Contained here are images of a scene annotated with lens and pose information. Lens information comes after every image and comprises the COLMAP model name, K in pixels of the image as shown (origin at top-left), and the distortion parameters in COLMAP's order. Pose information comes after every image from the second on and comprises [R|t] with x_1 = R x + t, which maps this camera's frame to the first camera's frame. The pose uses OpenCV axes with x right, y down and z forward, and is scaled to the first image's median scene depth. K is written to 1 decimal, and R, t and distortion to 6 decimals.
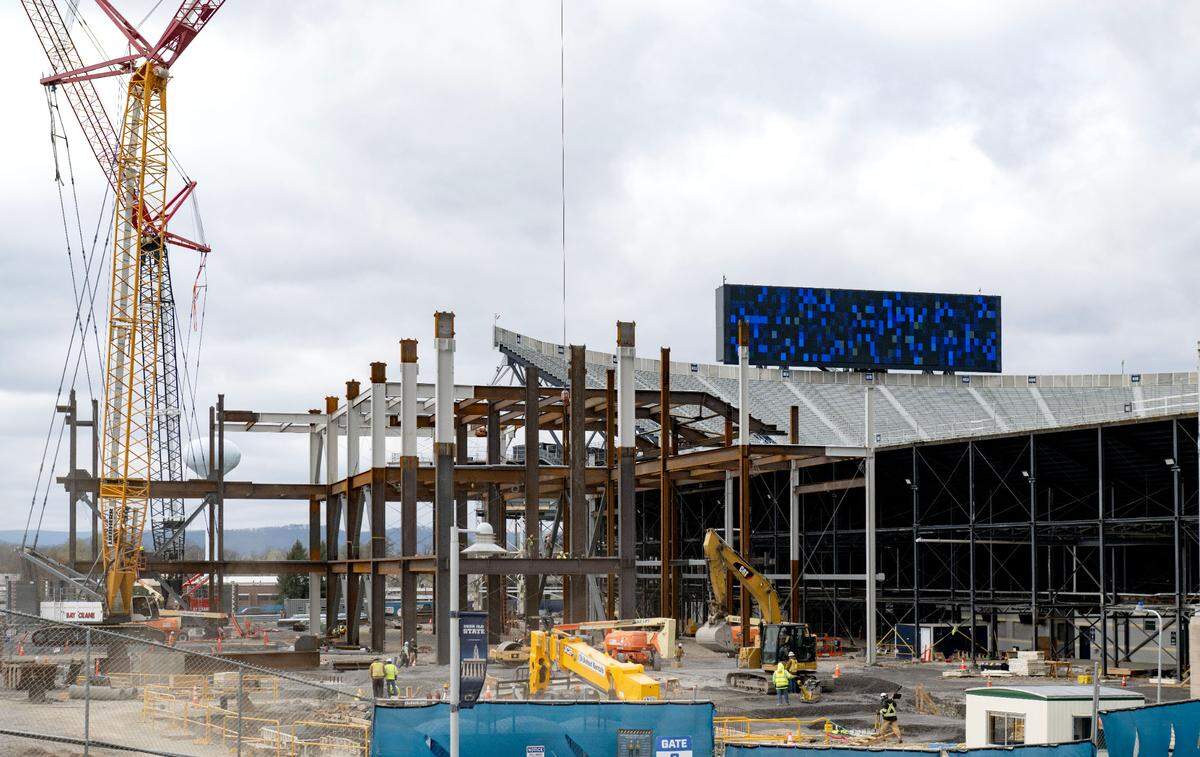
lens RADIAL K [[2202.5, 0, 468.3], [0, 2202.5, 523.4], [0, 0, 1]] dist [0.025657, -0.068892]
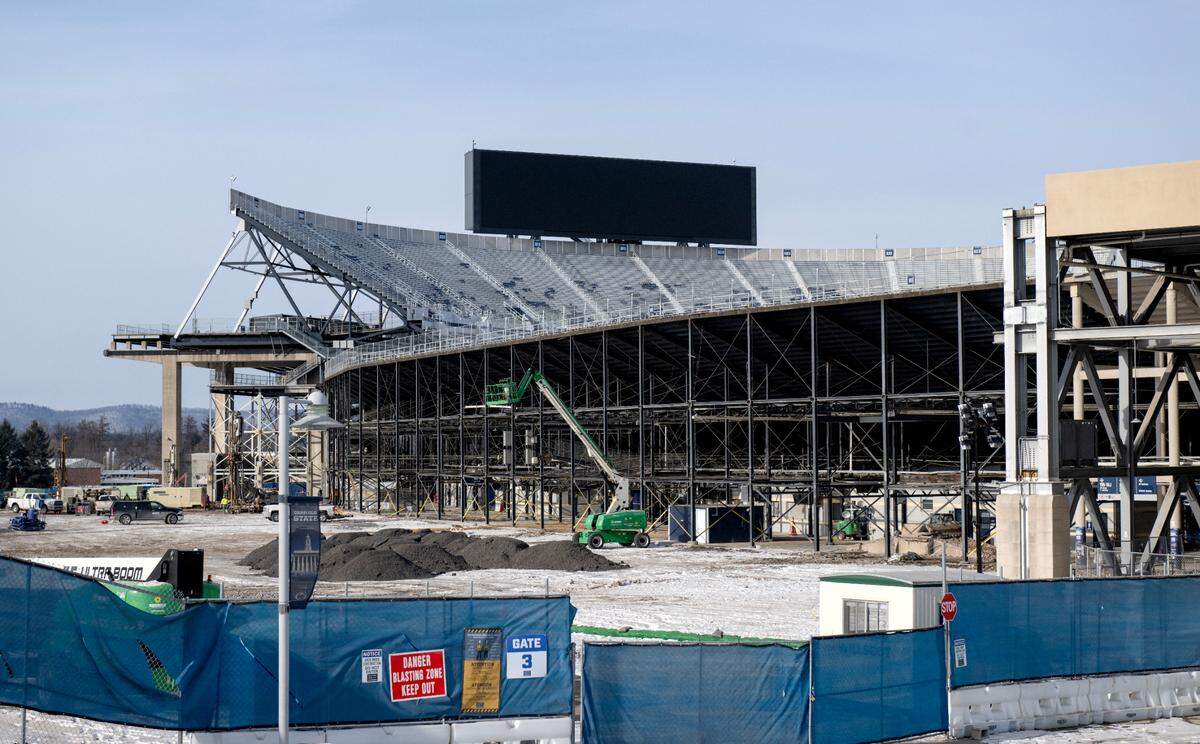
lens RADIAL K [[2254.6, 0, 560.8], [0, 2254.6, 373.2], [0, 0, 1]] dist [0.027301, 0.037545]
pose [[0.984162, 0.002202, 0.177258, -0.024764], [0.000279, 0.999902, -0.013973, 0.002267], [-0.177271, 0.013801, 0.984065, 0.049815]]
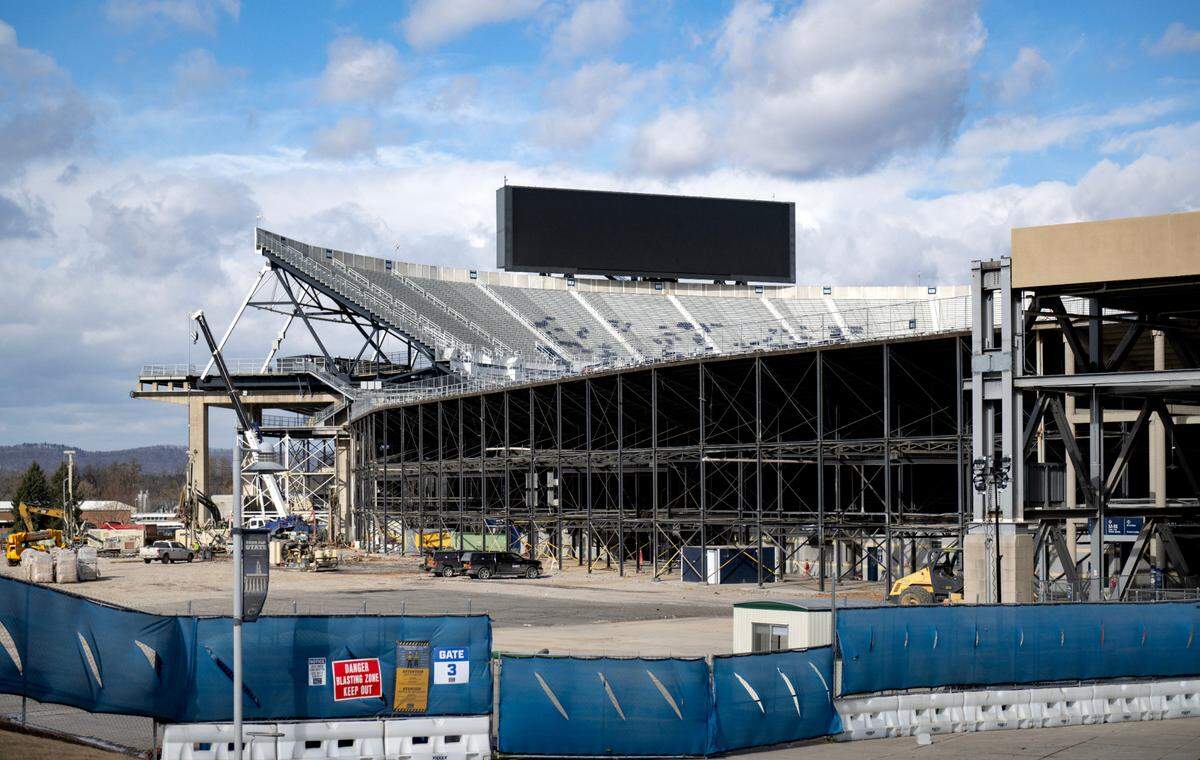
lens RADIAL K [[2538.8, 0, 601.2], [0, 2538.8, 433.3], [0, 0, 1]] dist [0.013740, -0.189010]
pose [[0.988441, 0.000054, 0.151604, -0.008682], [0.000505, 0.999993, -0.003649, 0.000287], [-0.151603, 0.003683, 0.988435, -0.088214]]
